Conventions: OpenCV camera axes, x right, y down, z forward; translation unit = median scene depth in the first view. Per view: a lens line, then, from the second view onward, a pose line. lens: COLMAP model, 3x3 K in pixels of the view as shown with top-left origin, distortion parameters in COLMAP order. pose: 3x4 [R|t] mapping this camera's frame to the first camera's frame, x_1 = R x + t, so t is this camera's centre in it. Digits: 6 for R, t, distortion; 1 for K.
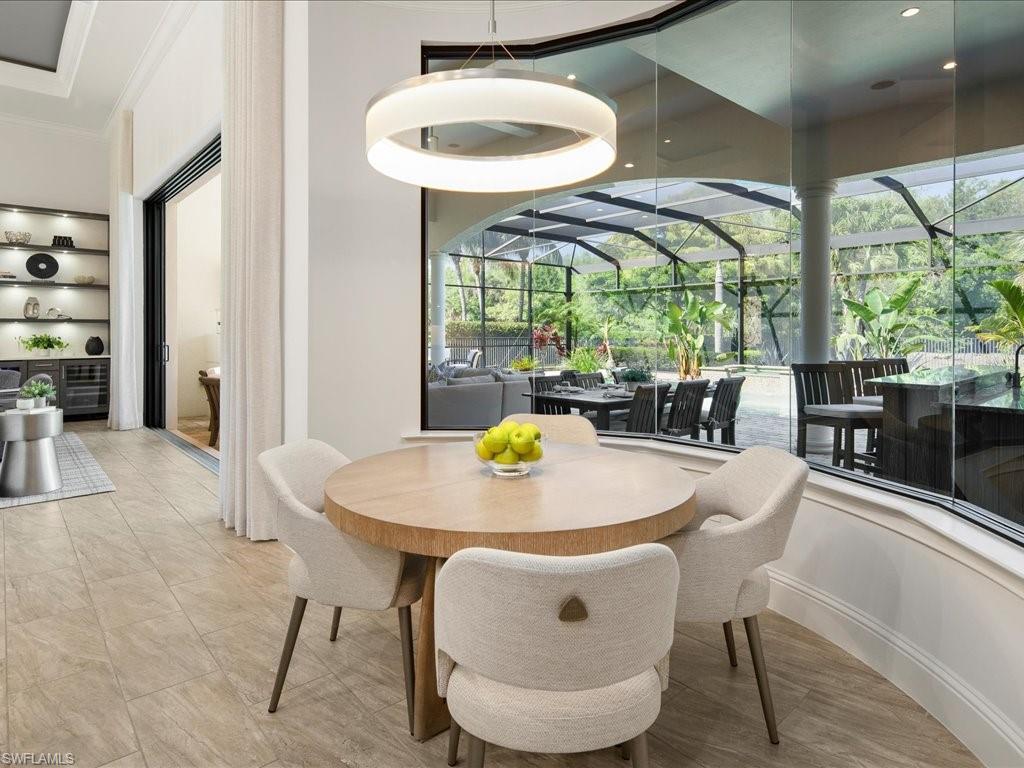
lens RADIAL K [[572.0, 0, 502.3], [0, 572.0, 368.6], [0, 0, 1]] dist [0.001606, -0.000515]
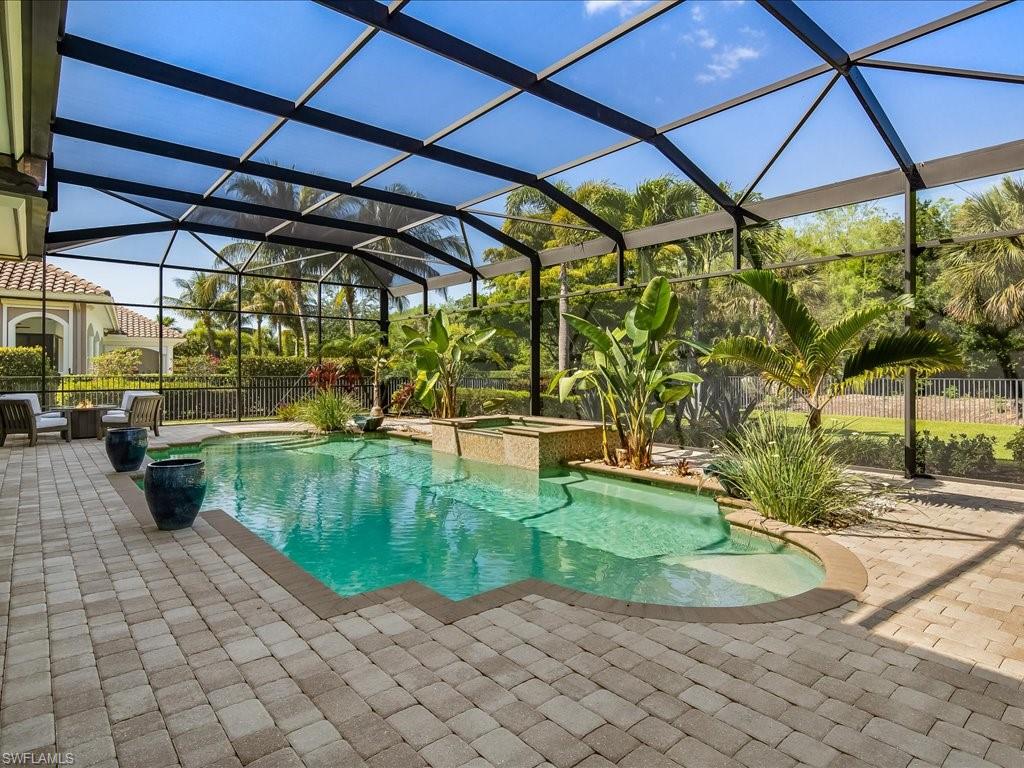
lens RADIAL K [[567.6, 0, 512.0], [0, 567.6, 384.0], [0, 0, 1]] dist [0.001121, 0.000373]
pose [[0.999984, 0.001704, 0.005361, 0.389510], [-0.001471, 0.999060, -0.043319, -0.014105], [-0.005430, 0.043311, 0.999047, 0.284706]]
